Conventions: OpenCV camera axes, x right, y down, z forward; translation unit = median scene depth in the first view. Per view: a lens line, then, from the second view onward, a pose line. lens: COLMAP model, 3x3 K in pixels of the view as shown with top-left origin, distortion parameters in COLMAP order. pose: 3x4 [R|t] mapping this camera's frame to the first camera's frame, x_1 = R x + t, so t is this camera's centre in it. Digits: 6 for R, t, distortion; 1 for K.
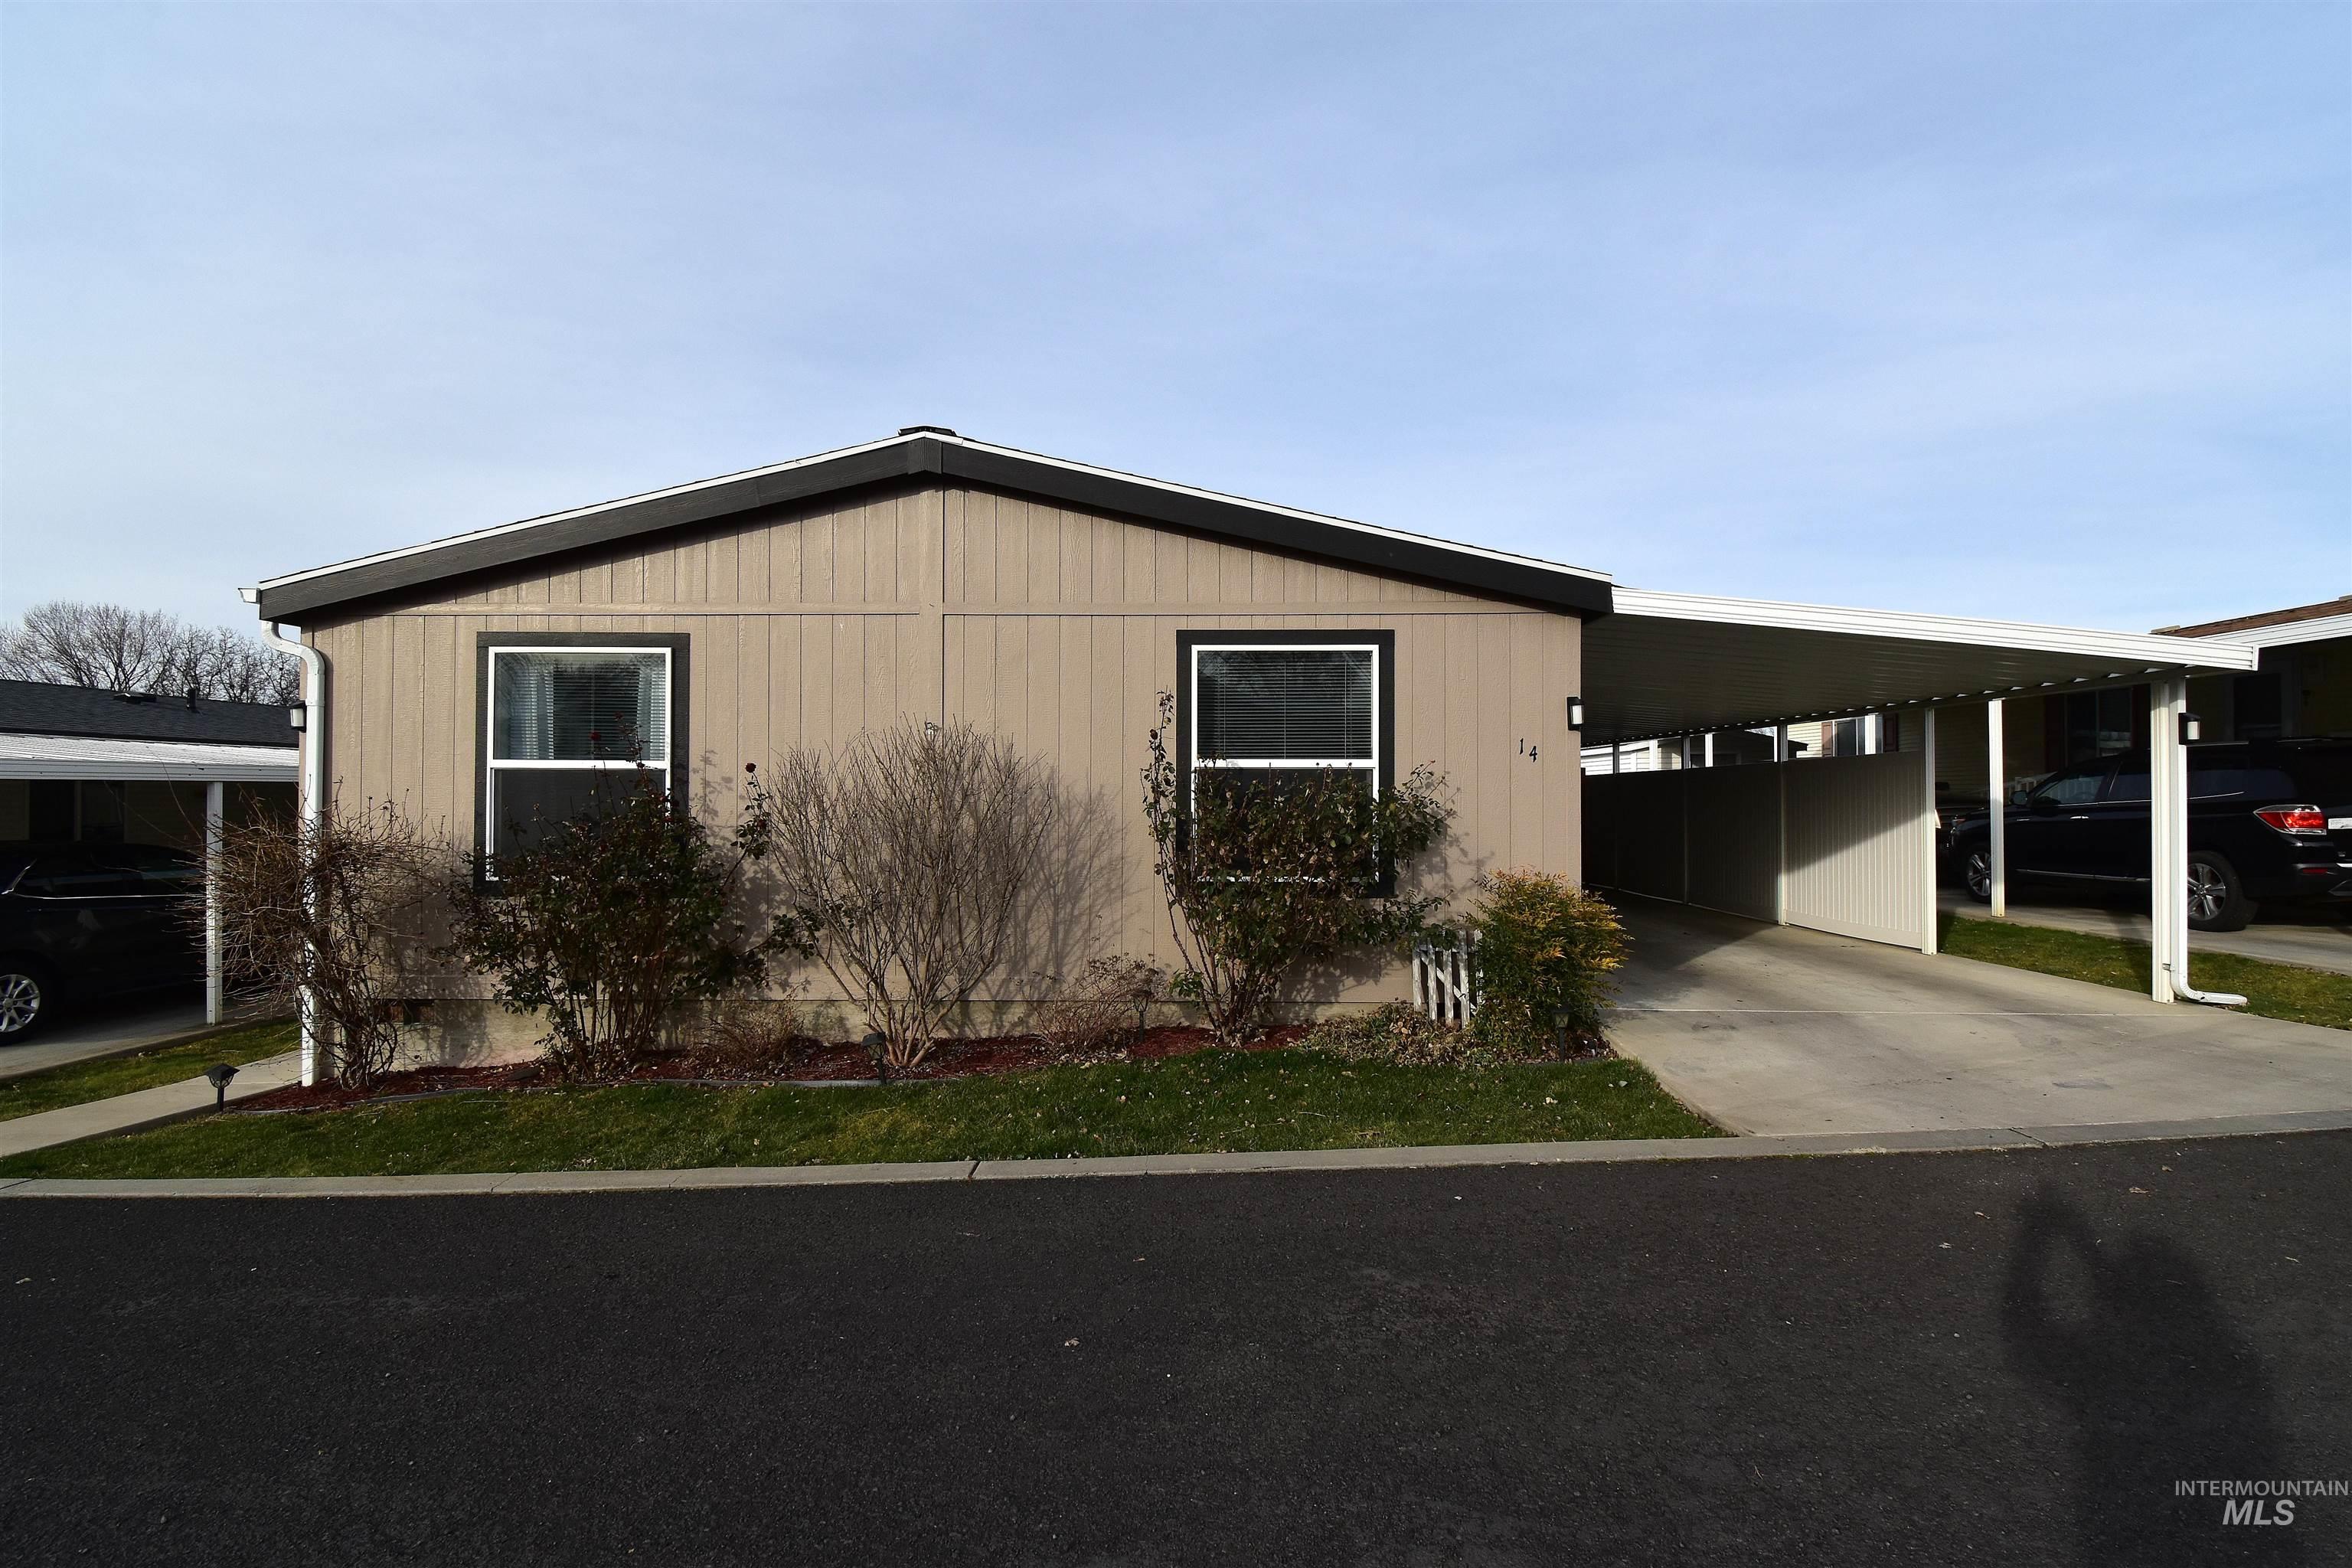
lens RADIAL K [[1042.1, 0, 1182.8], [0, 1042.1, 777.7], [0, 0, 1]] dist [0.019523, -0.026077]
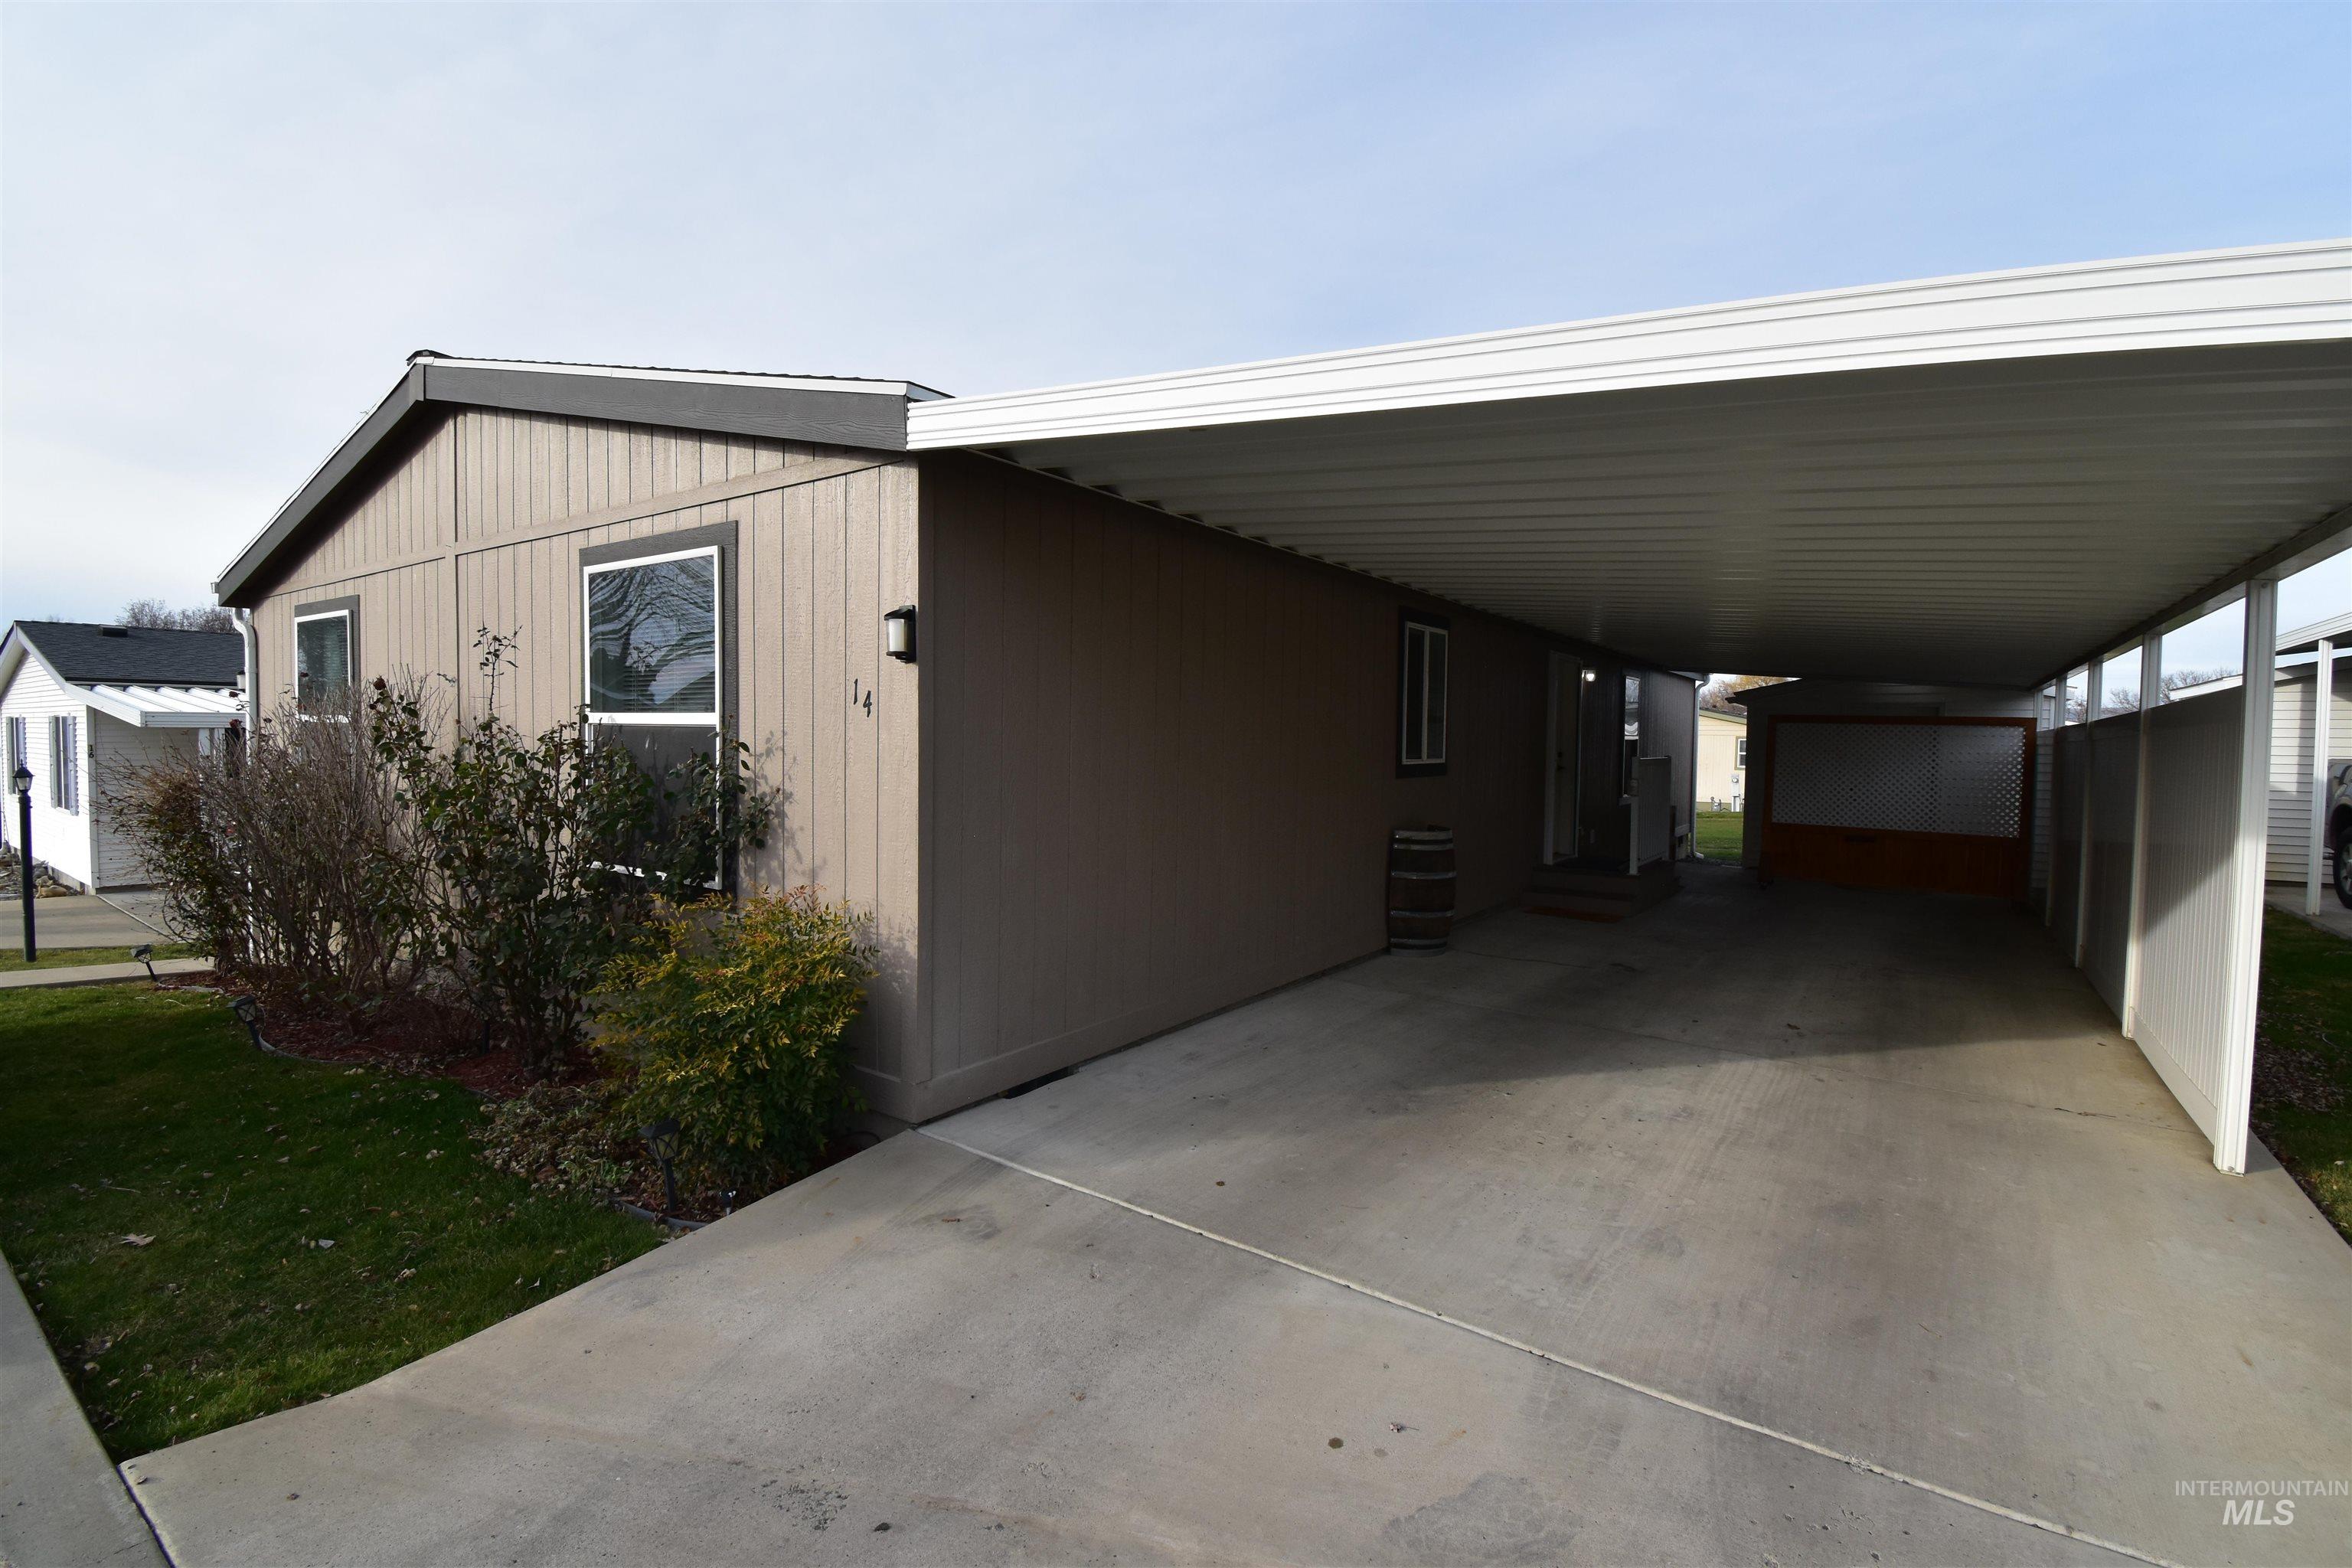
lens RADIAL K [[1042.1, 0, 1182.8], [0, 1042.1, 777.7], [0, 0, 1]] dist [0.019523, -0.026077]
pose [[0.810421, 0.035573, -0.584766, 0.841168], [-0.011217, 0.998914, 0.045221, -0.009346], [0.585740, -0.030089, 0.809940, 0.617721]]
